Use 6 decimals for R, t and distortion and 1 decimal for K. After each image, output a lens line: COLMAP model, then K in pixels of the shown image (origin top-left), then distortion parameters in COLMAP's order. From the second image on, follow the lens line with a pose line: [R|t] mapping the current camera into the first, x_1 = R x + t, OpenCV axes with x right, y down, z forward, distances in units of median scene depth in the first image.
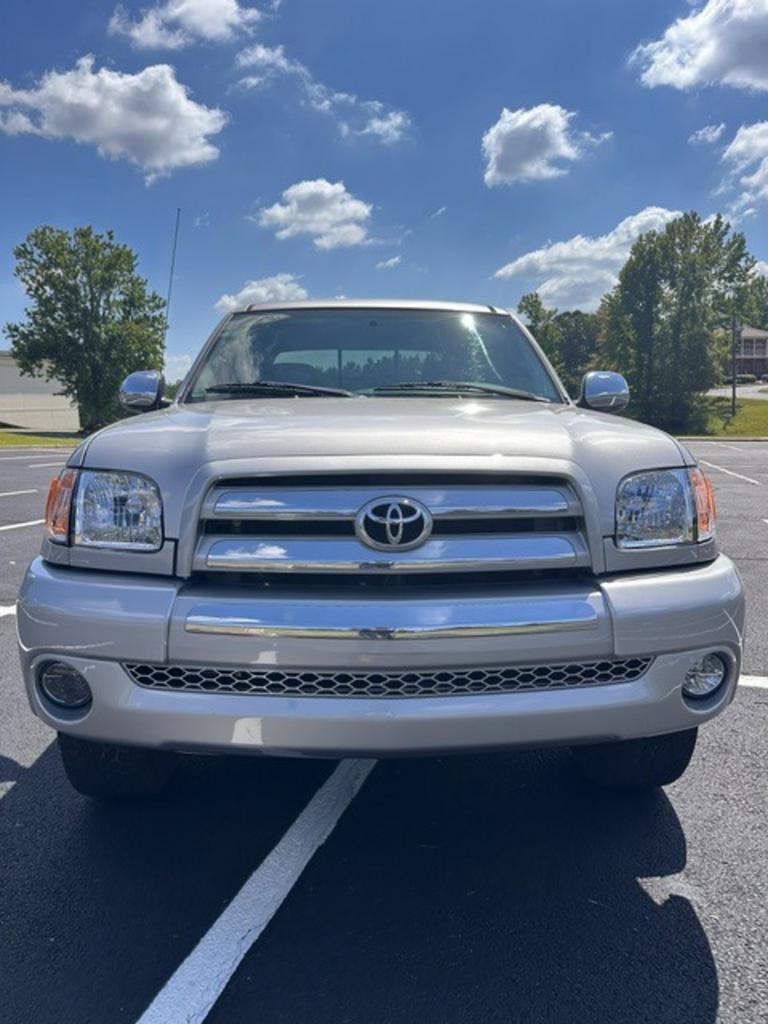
lens RADIAL K [[731.1, 0, 383.1], [0, 731.1, 524.2], [0, 0, 1]] dist [0.040978, -0.049767]
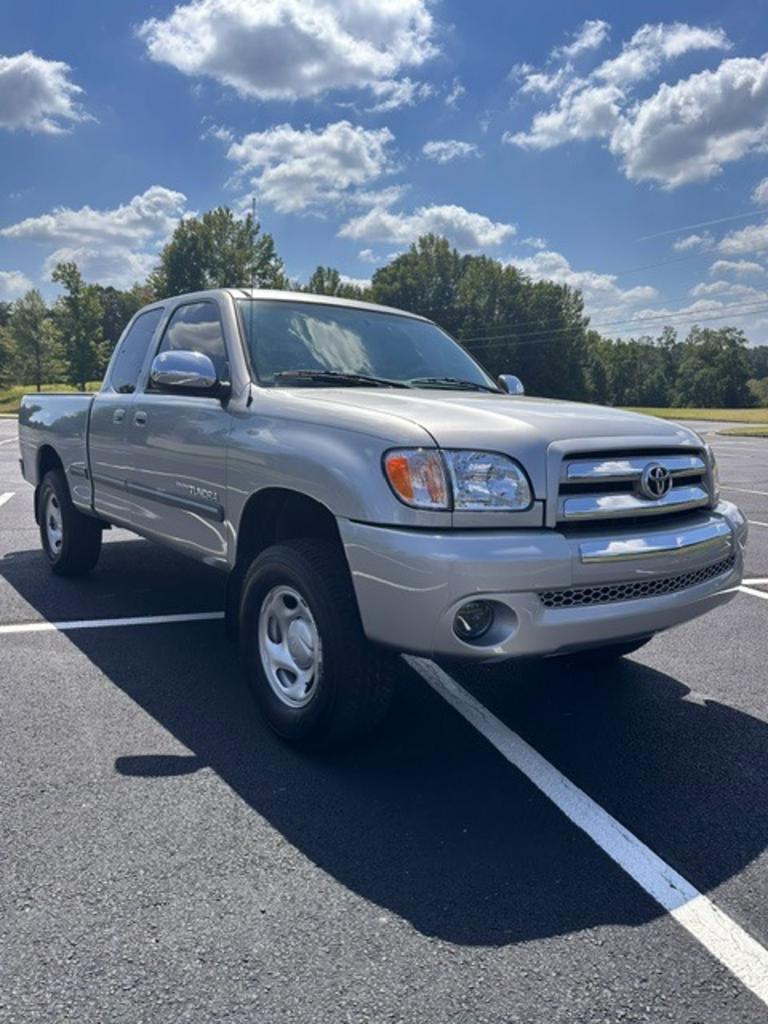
lens RADIAL K [[746.2, 0, 379.0], [0, 746.2, 512.8], [0, 0, 1]] dist [0.037659, -0.053322]
pose [[0.805943, -0.062234, 0.588713, -0.060434], [0.057703, 0.997982, 0.026503, -0.000407], [-0.589174, 0.012610, 0.807908, 0.002876]]
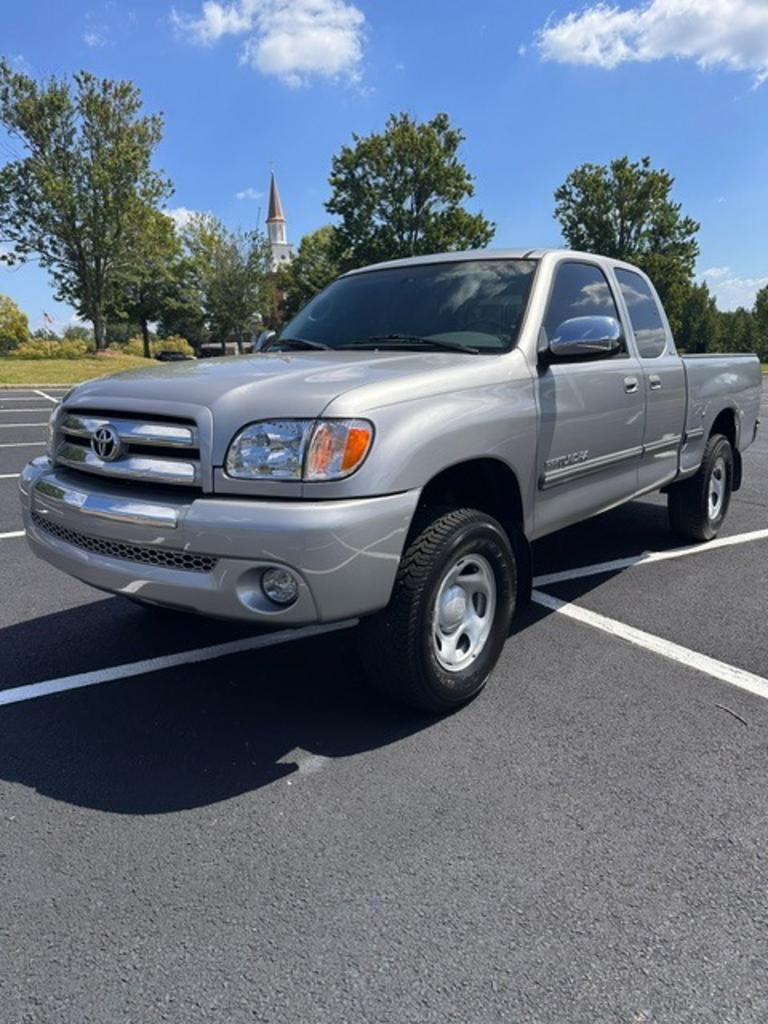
lens RADIAL K [[746.2, 0, 379.0], [0, 746.2, 512.8], [0, 0, 1]] dist [0.037659, -0.053322]
pose [[0.758572, 0.127387, -0.639015, 0.064483], [-0.083340, 0.991617, 0.098745, -0.002644], [0.646237, -0.021649, 0.762830, 0.006989]]
